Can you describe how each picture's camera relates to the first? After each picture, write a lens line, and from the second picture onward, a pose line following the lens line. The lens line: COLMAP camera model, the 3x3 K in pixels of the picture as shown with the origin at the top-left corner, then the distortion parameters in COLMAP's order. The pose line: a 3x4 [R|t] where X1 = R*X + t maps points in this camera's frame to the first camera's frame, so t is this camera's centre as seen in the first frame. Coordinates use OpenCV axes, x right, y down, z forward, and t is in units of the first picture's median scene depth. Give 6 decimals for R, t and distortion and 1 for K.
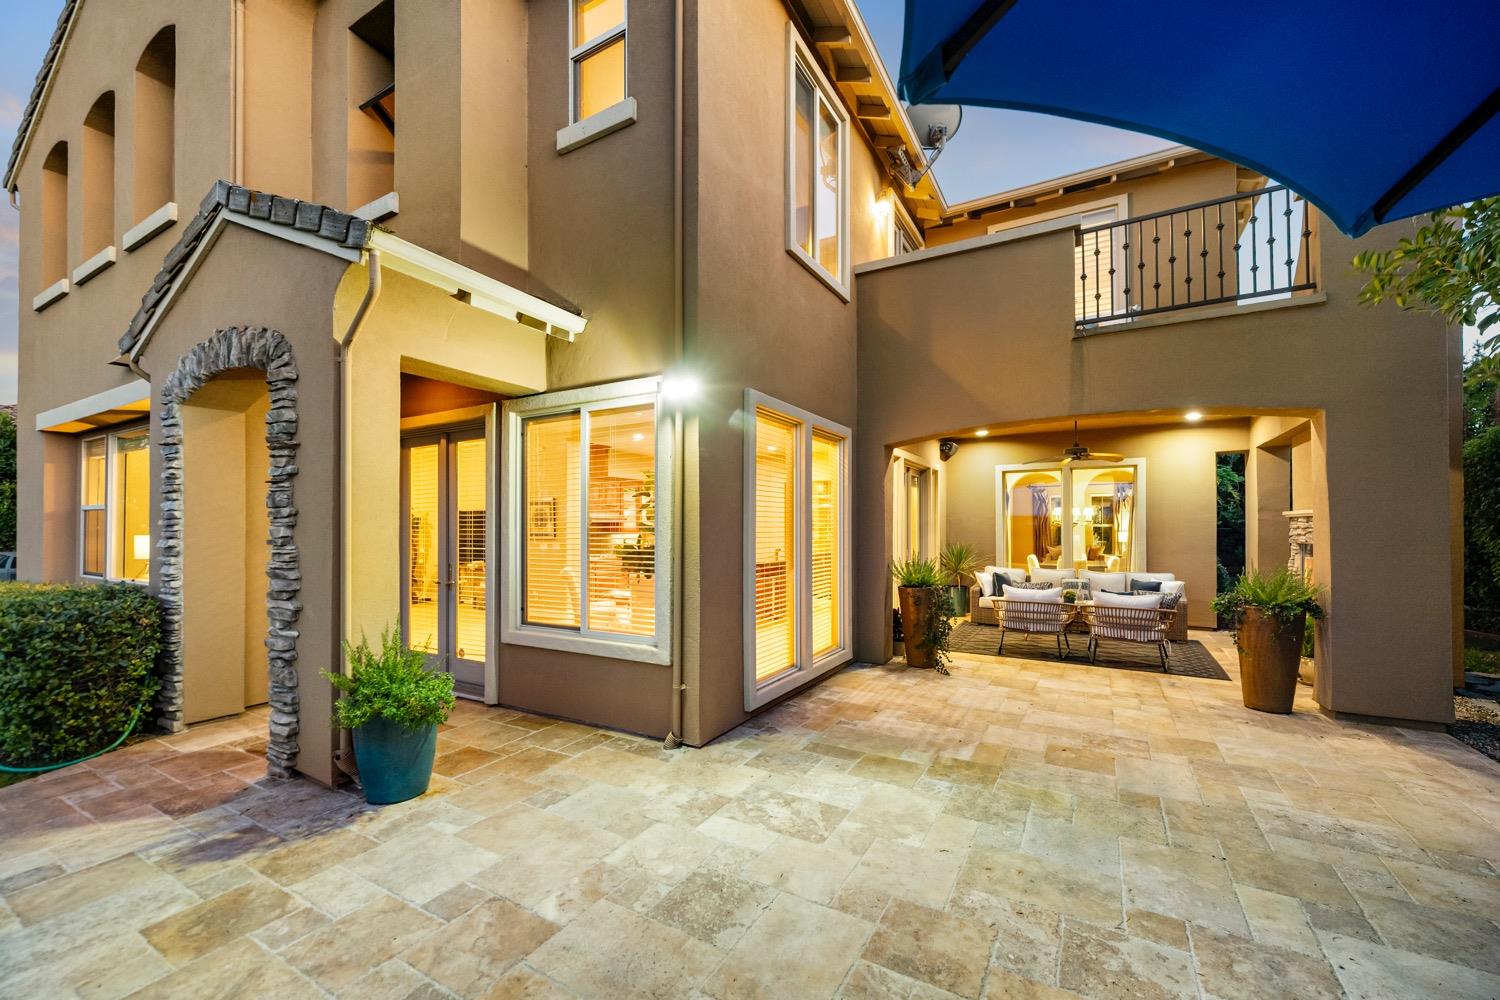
lens RADIAL K [[596.4, 0, 746.0], [0, 596.4, 507.5], [0, 0, 1]] dist [0.000383, -0.000019]
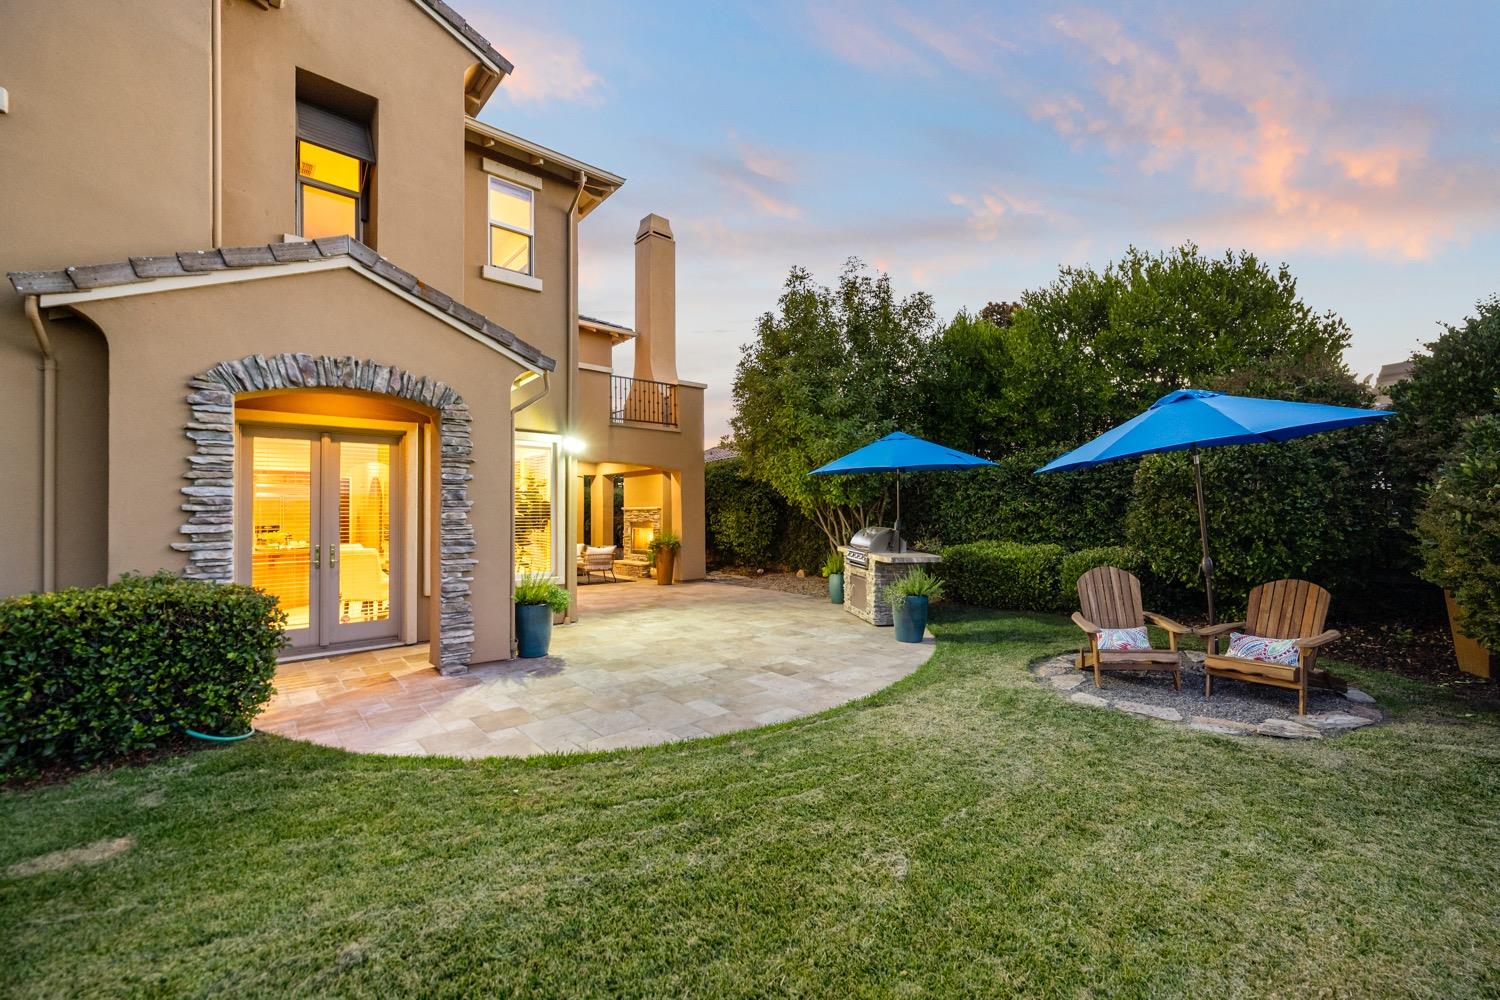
lens RADIAL K [[596.4, 0, 746.0], [0, 596.4, 507.5], [0, 0, 1]] dist [0.000383, -0.000019]
pose [[0.315789, 0.010927, 0.948767, -2.275047], [-0.029484, 0.999564, -0.001699, -0.011417], [-0.948371, -0.027437, 0.315973, -0.250458]]
